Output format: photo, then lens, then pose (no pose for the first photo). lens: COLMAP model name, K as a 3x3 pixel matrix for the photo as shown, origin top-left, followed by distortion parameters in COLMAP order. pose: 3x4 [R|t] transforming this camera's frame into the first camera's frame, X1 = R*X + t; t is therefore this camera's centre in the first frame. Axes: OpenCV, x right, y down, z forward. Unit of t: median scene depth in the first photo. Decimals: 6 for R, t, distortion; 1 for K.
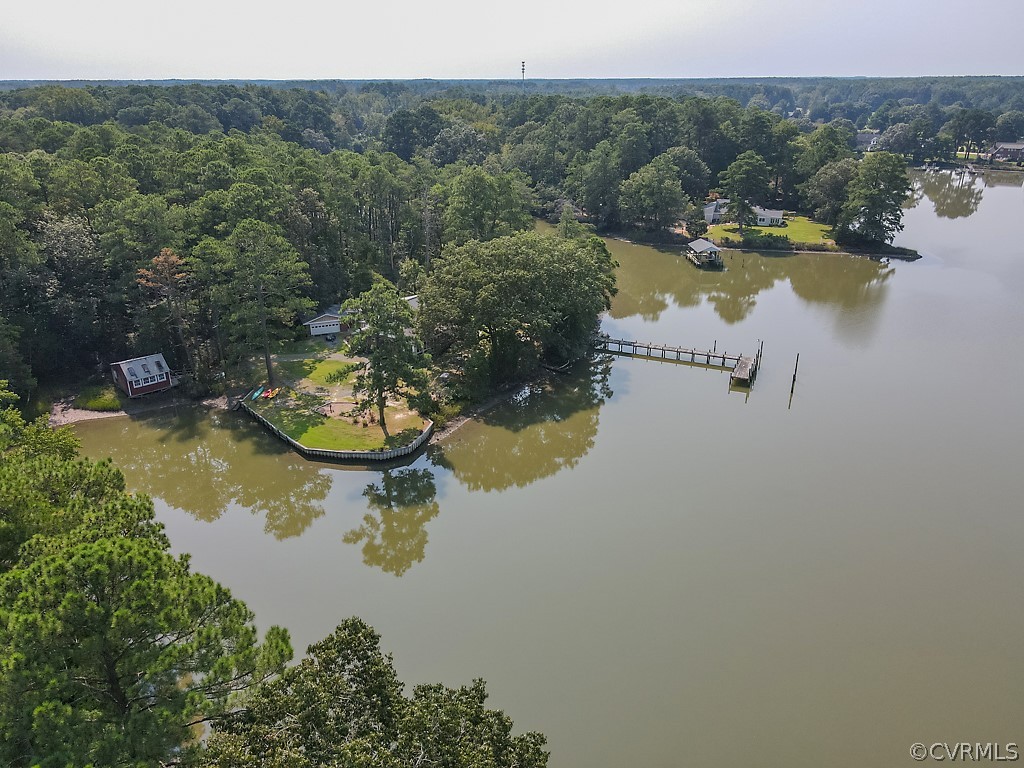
lens RADIAL K [[752.1, 0, 513.9], [0, 752.1, 385.9], [0, 0, 1]] dist [-0.000273, 0.023764]
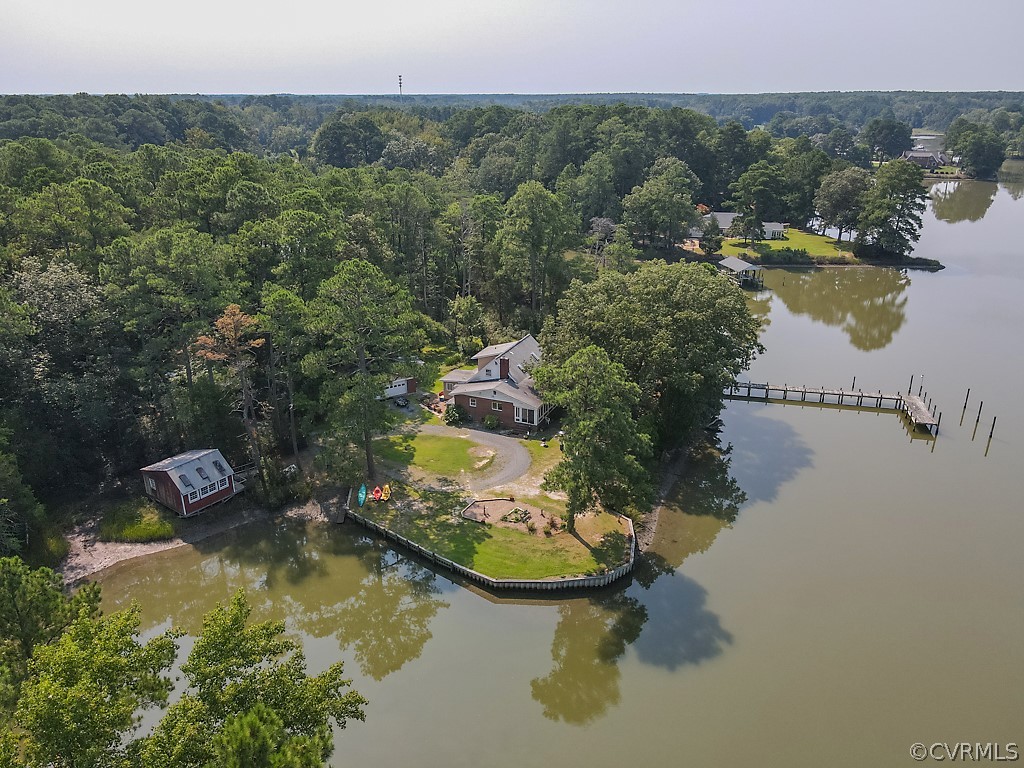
lens RADIAL K [[752.1, 0, 513.9], [0, 752.1, 385.9], [0, 0, 1]] dist [-0.000273, 0.023764]
pose [[0.984203, -0.063126, 0.165406, -0.295094], [0.066164, 0.997725, -0.012914, -0.072828], [-0.164215, 0.023653, 0.986141, 0.236470]]
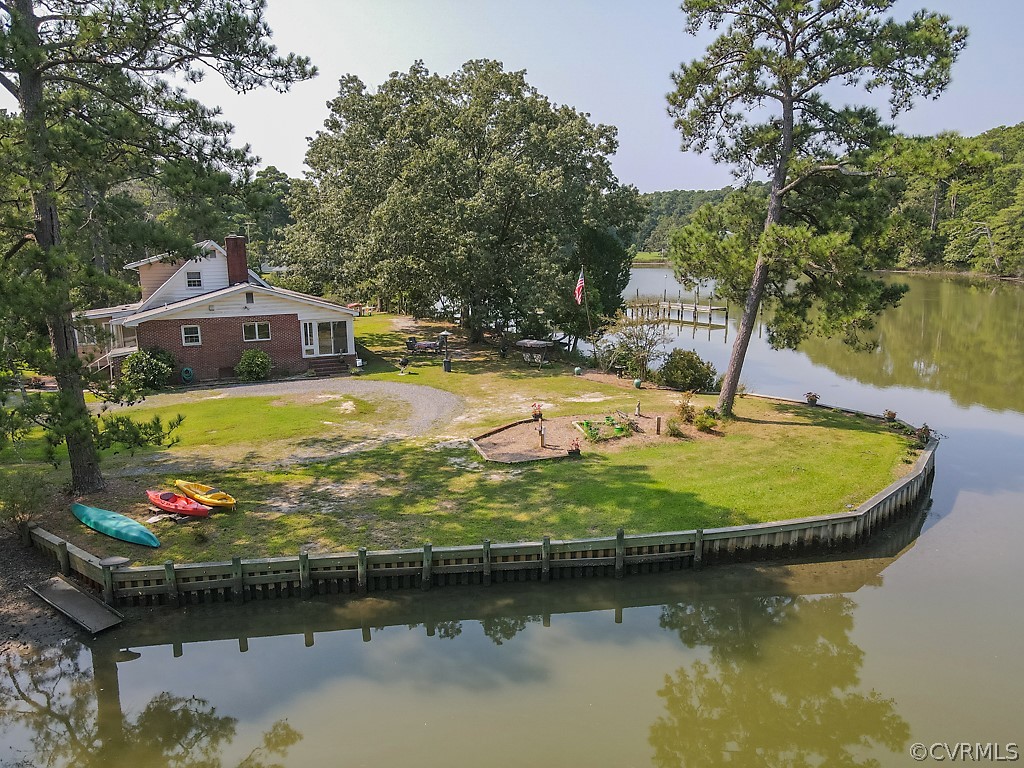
lens RADIAL K [[752.1, 0, 513.9], [0, 752.1, 385.9], [0, 0, 1]] dist [-0.000273, 0.023764]
pose [[0.540516, -0.164594, 0.825077, -0.418896], [0.328549, 0.944104, -0.026897, 0.014814], [-0.774531, 0.285616, 0.564380, 0.761747]]
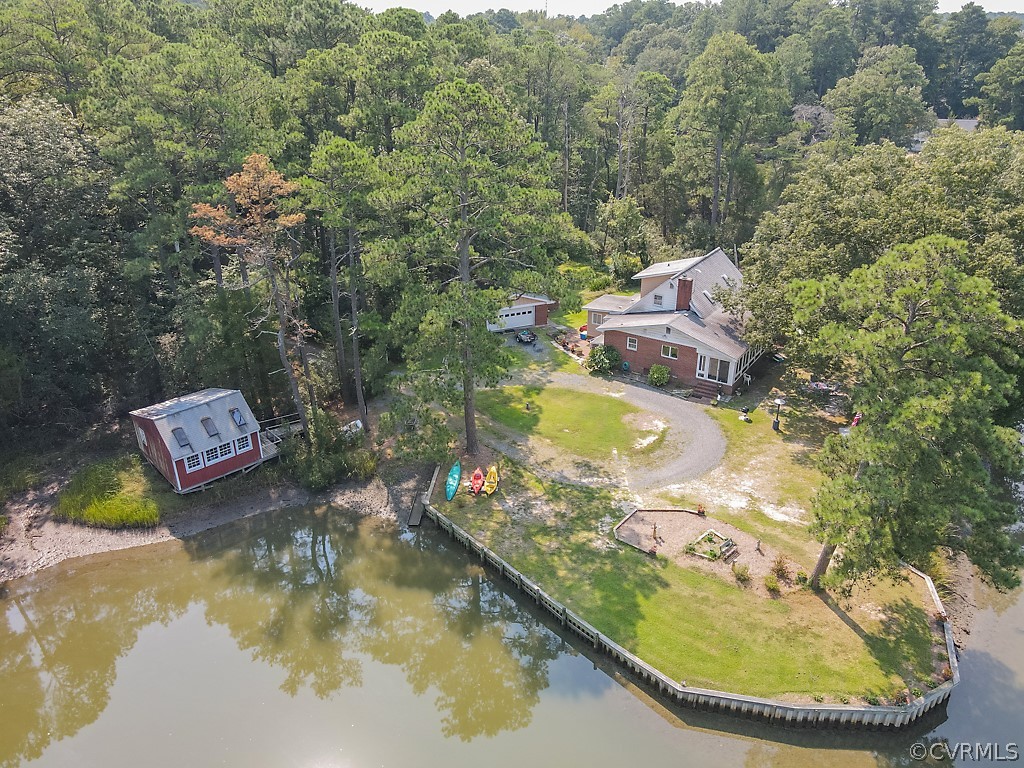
lens RADIAL K [[752.1, 0, 513.9], [0, 752.1, 385.9], [0, 0, 1]] dist [-0.000273, 0.023764]
pose [[0.999992, -0.003827, -0.001324, -0.288758], [0.003898, 0.998285, 0.058404, -0.069920], [0.001099, -0.058409, 0.998292, 0.519298]]
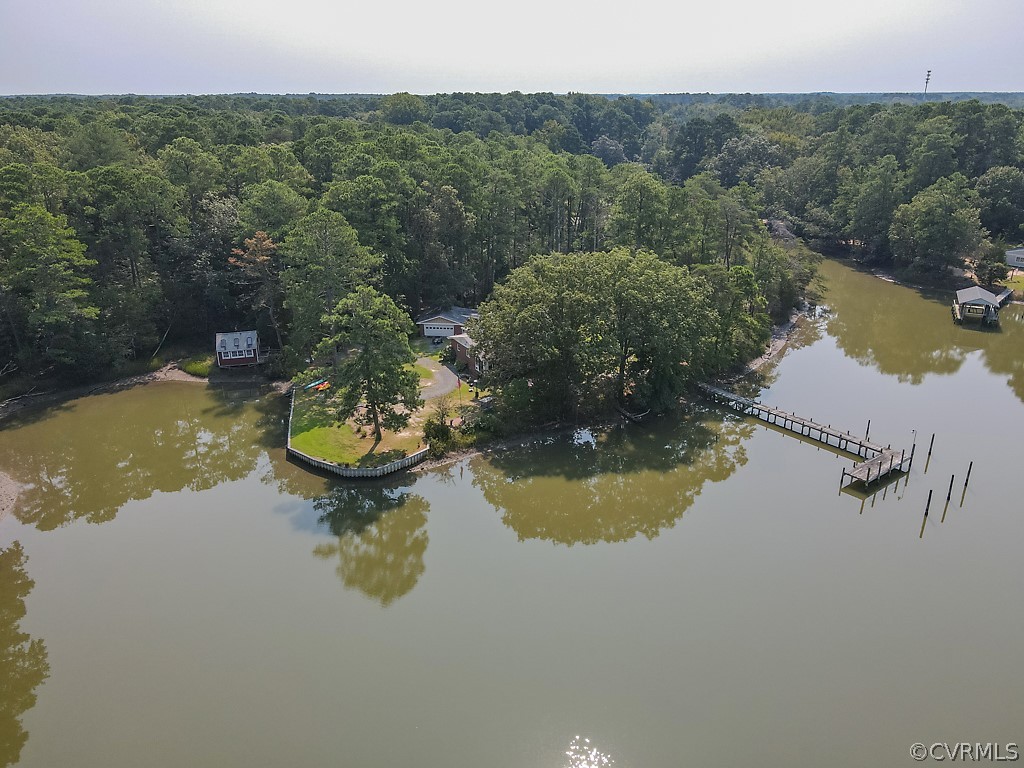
lens RADIAL K [[752.1, 0, 513.9], [0, 752.1, 385.9], [0, 0, 1]] dist [-0.000273, 0.023764]
pose [[0.884109, 0.171135, -0.434815, 0.308551], [-0.178510, 0.983641, 0.024180, -0.055209], [0.431840, 0.056241, 0.900195, 0.207489]]
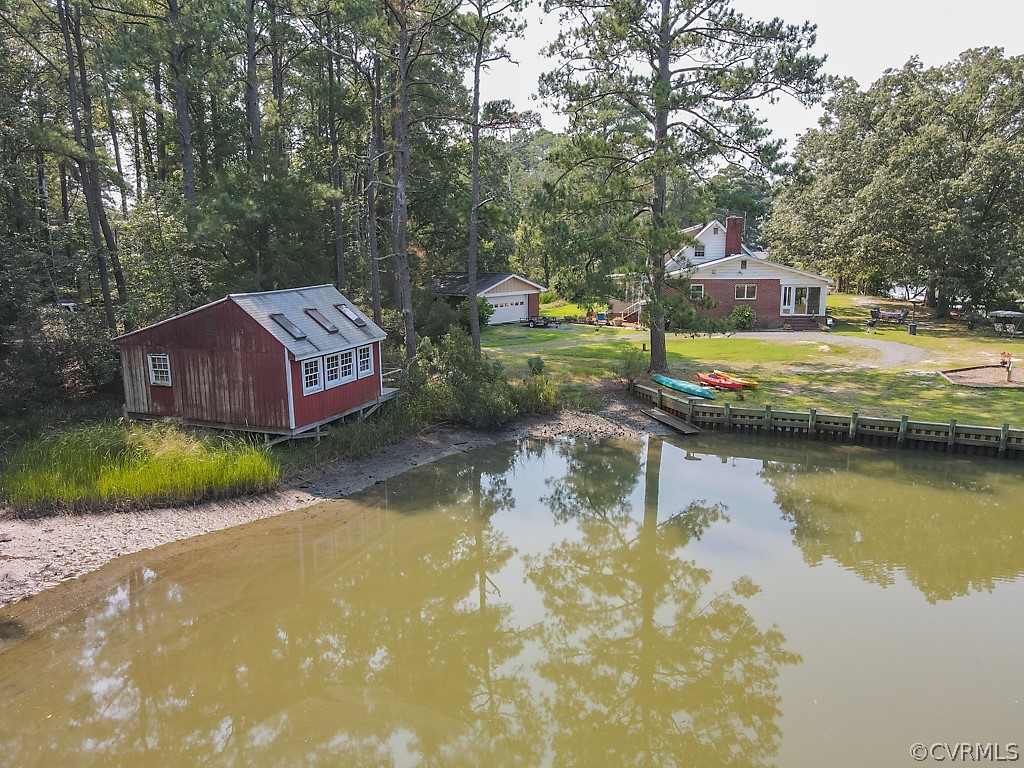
lens RADIAL K [[752.1, 0, 513.9], [0, 752.1, 385.9], [0, 0, 1]] dist [-0.000273, 0.023764]
pose [[0.901958, -0.086588, 0.423053, -0.509340], [0.169873, 0.971848, -0.163262, 0.046302], [-0.397007, 0.219121, 0.891275, 0.715428]]
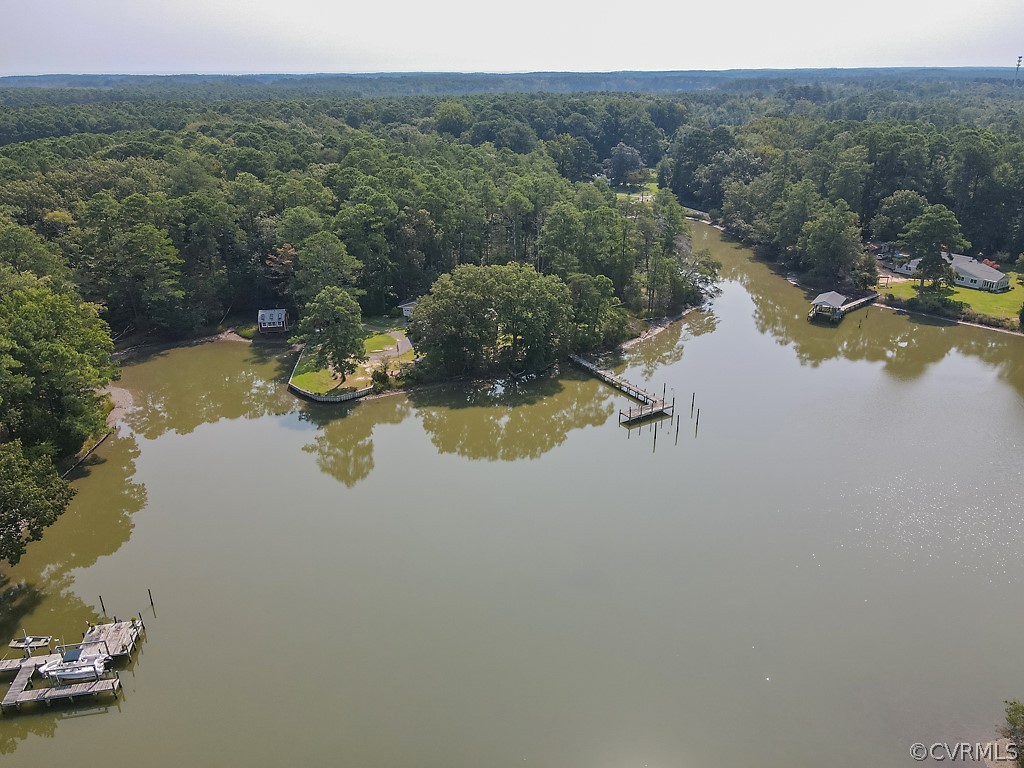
lens RADIAL K [[752.1, 0, 513.9], [0, 752.1, 385.9], [0, 0, 1]] dist [-0.000273, 0.023764]
pose [[0.820768, 0.221124, -0.526729, 0.752312], [-0.214022, 0.973918, 0.075359, -0.103592], [0.529655, 0.050879, 0.846686, -0.059066]]
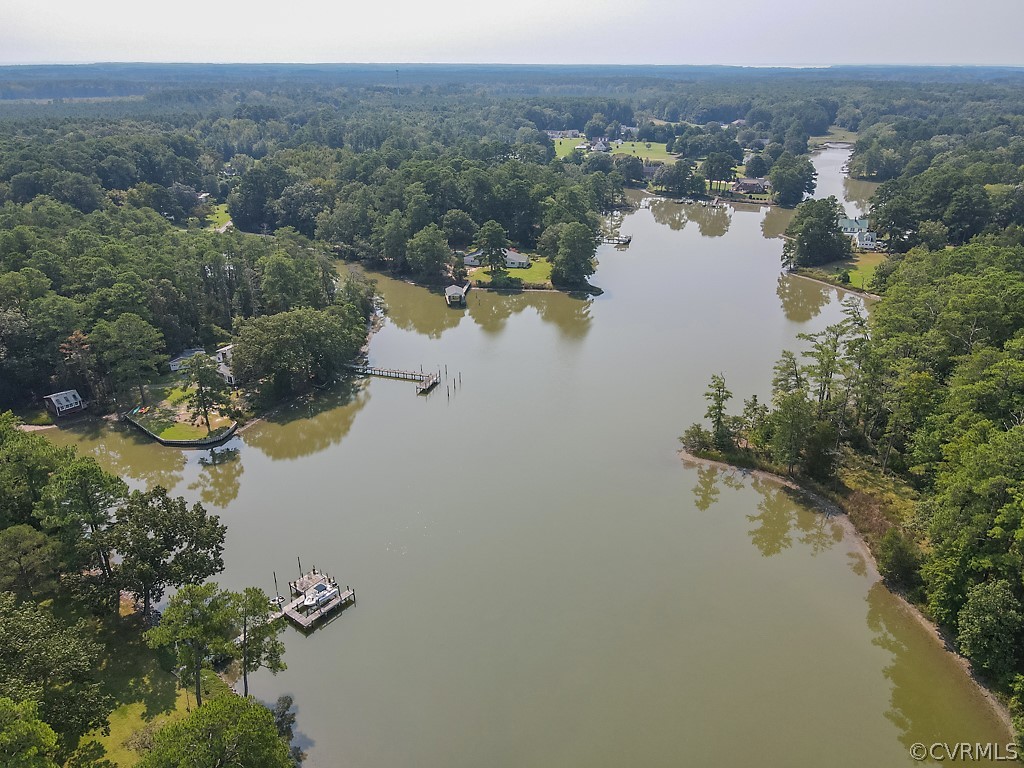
lens RADIAL K [[752.1, 0, 513.9], [0, 752.1, 385.9], [0, 0, 1]] dist [-0.000273, 0.023764]
pose [[0.991917, -0.044367, 0.118875, 0.304954], [0.041959, 0.998862, 0.022690, -0.046991], [-0.119747, -0.017519, 0.992650, -0.789961]]
